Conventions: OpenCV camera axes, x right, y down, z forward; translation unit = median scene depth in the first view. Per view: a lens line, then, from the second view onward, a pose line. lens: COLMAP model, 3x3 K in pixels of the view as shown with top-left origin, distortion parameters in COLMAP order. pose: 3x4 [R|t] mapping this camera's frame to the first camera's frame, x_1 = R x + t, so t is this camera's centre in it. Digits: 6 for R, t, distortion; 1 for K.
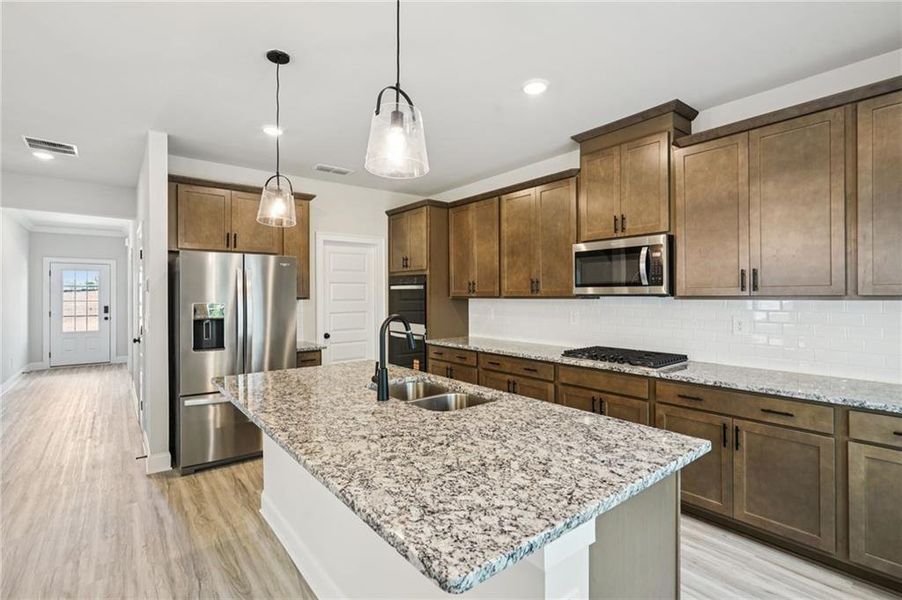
lens RADIAL K [[419.3, 0, 435.5], [0, 419.3, 297.2], [0, 0, 1]] dist [-0.000748, 0.000195]
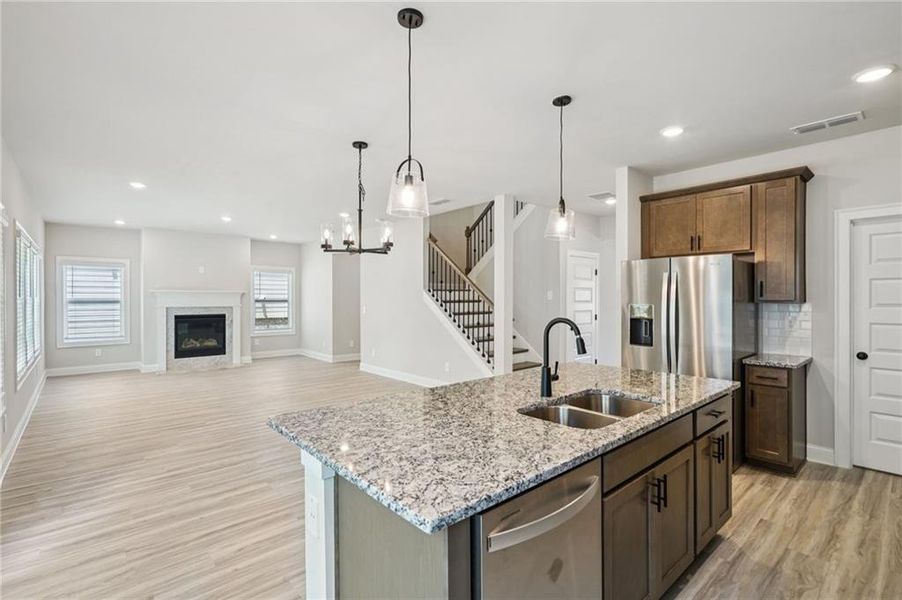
lens RADIAL K [[419.3, 0, 457.8], [0, 419.3, 293.3], [0, 0, 1]] dist [-0.000748, 0.000195]
pose [[0.080820, -0.008196, -0.996695, 1.269832], [-0.006968, 0.999937, -0.008788, -0.007595], [0.996704, 0.007655, 0.080758, 0.954137]]
